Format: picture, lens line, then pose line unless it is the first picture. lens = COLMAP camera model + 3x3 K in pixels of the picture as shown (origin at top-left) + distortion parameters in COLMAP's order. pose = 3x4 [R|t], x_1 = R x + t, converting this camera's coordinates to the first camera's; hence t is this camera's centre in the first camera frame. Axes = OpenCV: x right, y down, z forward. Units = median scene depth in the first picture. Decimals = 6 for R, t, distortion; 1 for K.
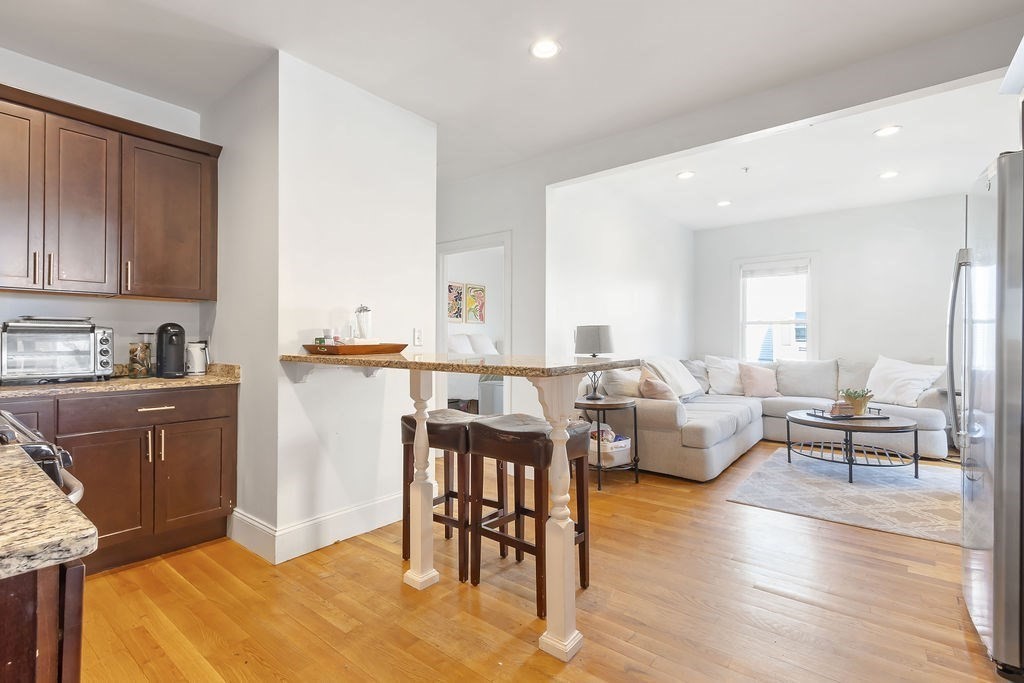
lens RADIAL K [[484.8, 0, 483.2], [0, 484.8, 336.3], [0, 0, 1]] dist [0.000846, -0.000522]
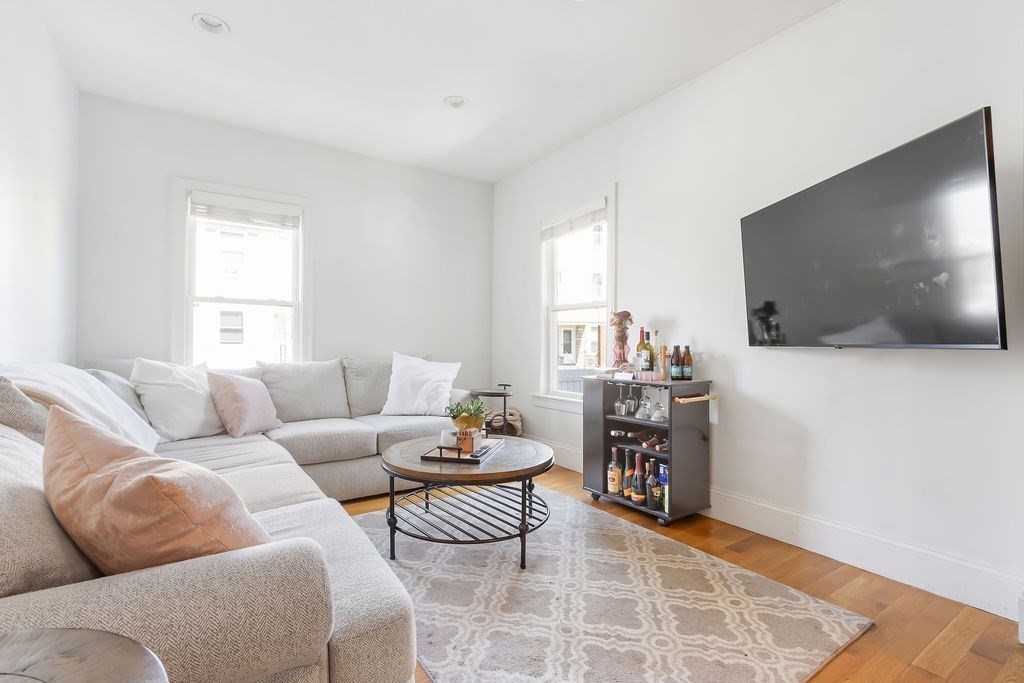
lens RADIAL K [[464.6, 0, 484.0], [0, 464.6, 342.9], [0, 0, 1]] dist [0.009618, -0.000072]
pose [[0.280272, 0.009313, 0.959875, 0.195842], [-0.010342, 0.999924, -0.006682, 0.035533], [-0.959865, -0.008054, 0.280347, 0.830126]]
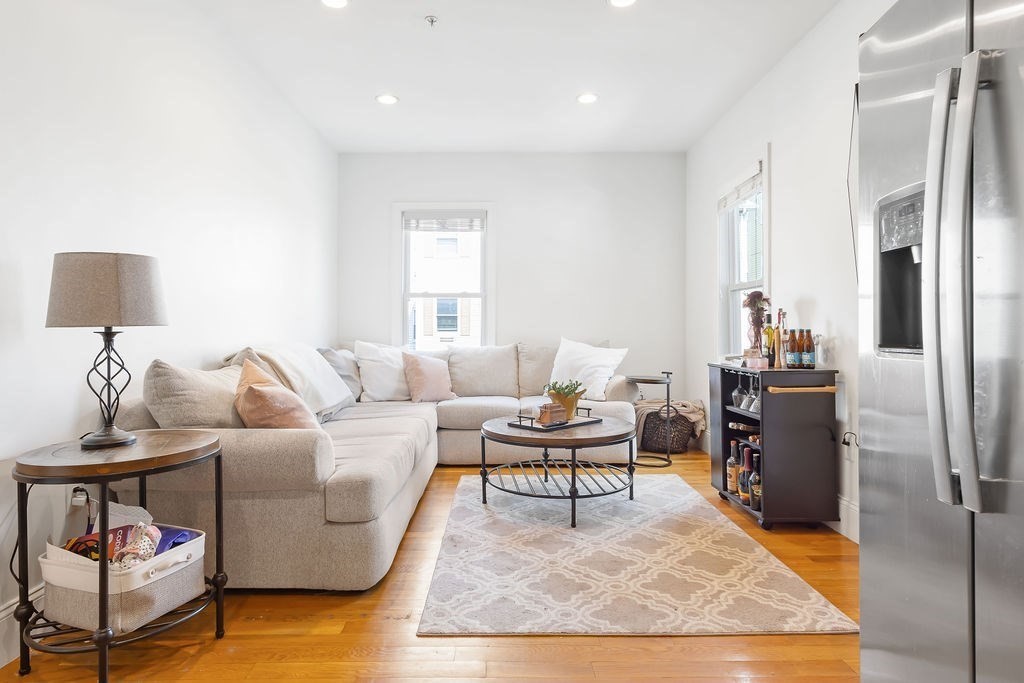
lens RADIAL K [[572.9, 0, 503.5], [0, 572.9, 320.0], [0, 0, 1]] dist [0.016200, 0.000411]
pose [[0.757934, 0.016433, 0.652124, 0.165671], [-0.005003, 0.999800, -0.019380, 0.036323], [-0.652312, 0.011426, 0.757865, 0.440220]]
